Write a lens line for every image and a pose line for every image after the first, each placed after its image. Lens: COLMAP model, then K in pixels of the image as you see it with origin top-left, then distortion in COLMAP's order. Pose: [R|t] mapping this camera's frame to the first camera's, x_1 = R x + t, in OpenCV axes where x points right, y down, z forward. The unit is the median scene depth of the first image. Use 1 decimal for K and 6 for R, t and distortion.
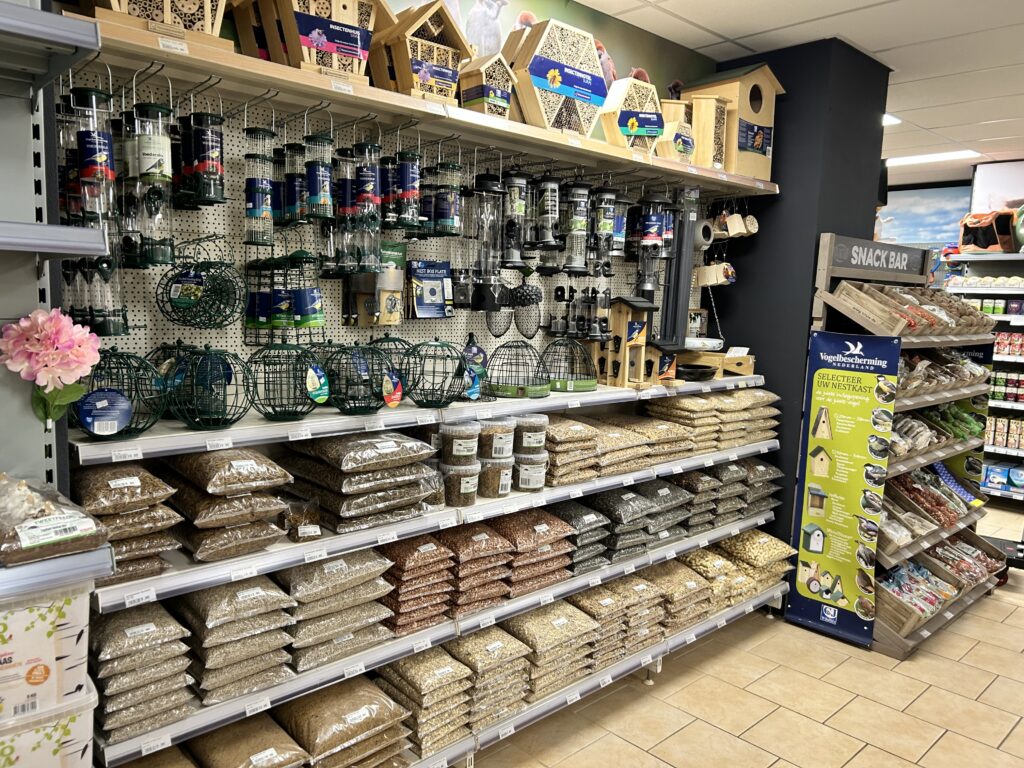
lens RADIAL K [[771.1, 0, 508.7], [0, 771.1, 386.9], [0, 0, 1]] dist [0.049364, -0.060163]
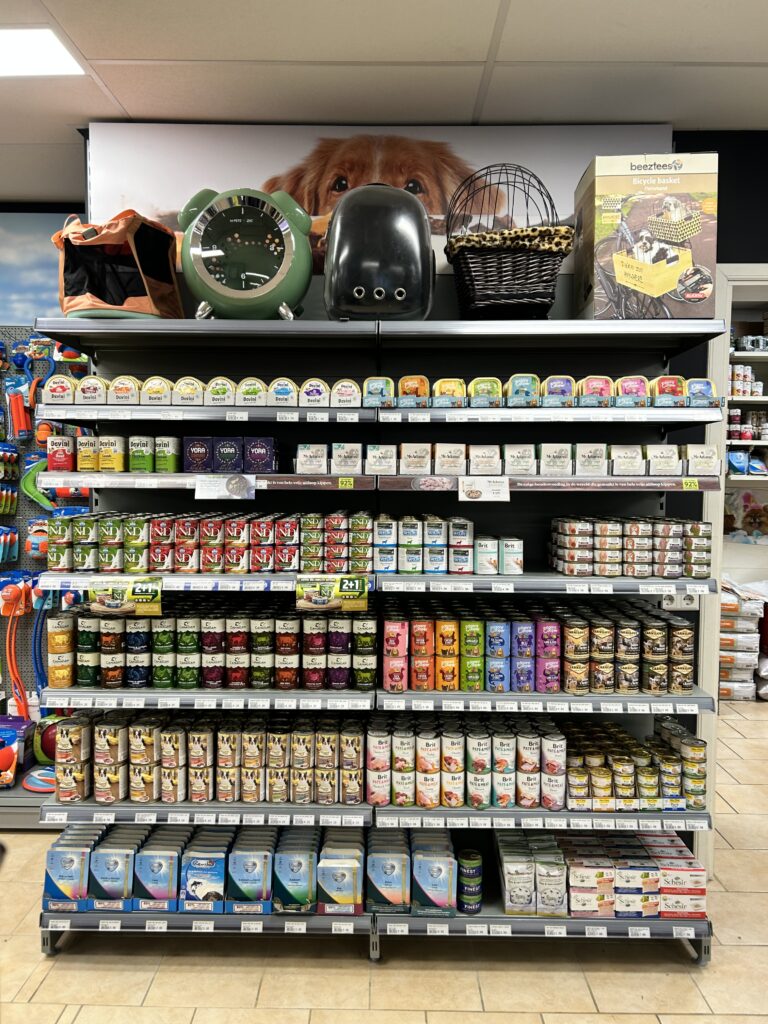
lens RADIAL K [[771.1, 0, 381.5], [0, 771.1, 511.9], [0, 0, 1]] dist [0.049364, -0.060163]
pose [[0.697625, -0.069059, 0.713128, 0.423731], [0.099668, 0.995020, -0.001145, -0.062137], [-0.709497, 0.071875, 0.701033, 0.648175]]
